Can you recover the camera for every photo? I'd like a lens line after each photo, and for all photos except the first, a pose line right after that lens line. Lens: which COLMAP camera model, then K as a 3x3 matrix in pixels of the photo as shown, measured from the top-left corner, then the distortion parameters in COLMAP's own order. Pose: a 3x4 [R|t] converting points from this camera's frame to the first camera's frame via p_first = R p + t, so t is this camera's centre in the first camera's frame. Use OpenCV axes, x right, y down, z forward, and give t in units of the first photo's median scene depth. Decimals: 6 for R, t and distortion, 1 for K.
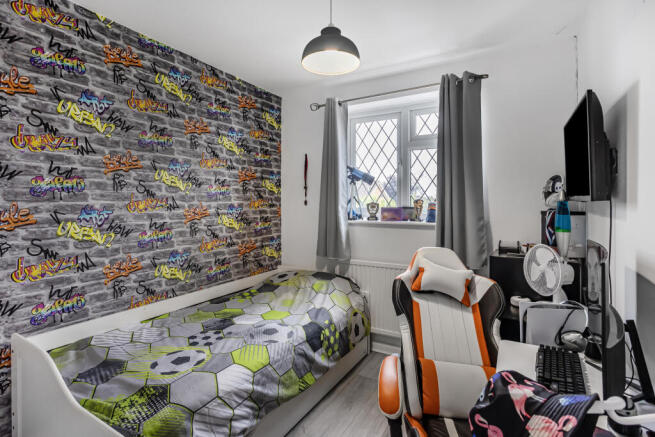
lens RADIAL K [[320.8, 0, 327.5], [0, 320.8, 214.5], [0, 0, 1]] dist [-0.010519, -0.000110]
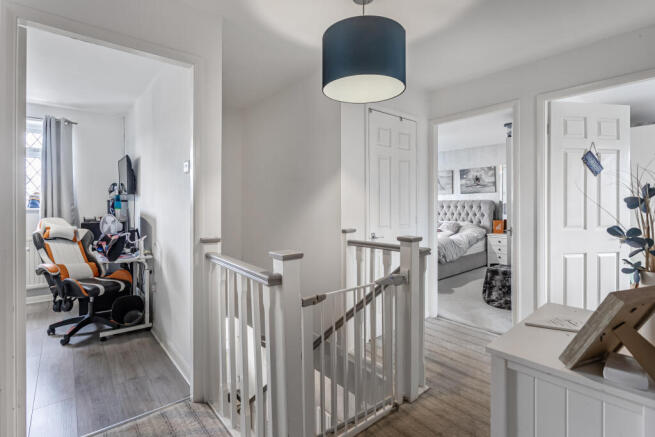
lens RADIAL K [[320.8, 0, 327.4], [0, 320.8, 211.3], [0, 0, 1]] dist [-0.010519, -0.000110]
pose [[0.353536, -0.011845, 0.935346, -0.874381], [0.002179, 0.999928, 0.011839, 0.049655], [-0.935419, -0.002147, 0.353536, -1.218736]]
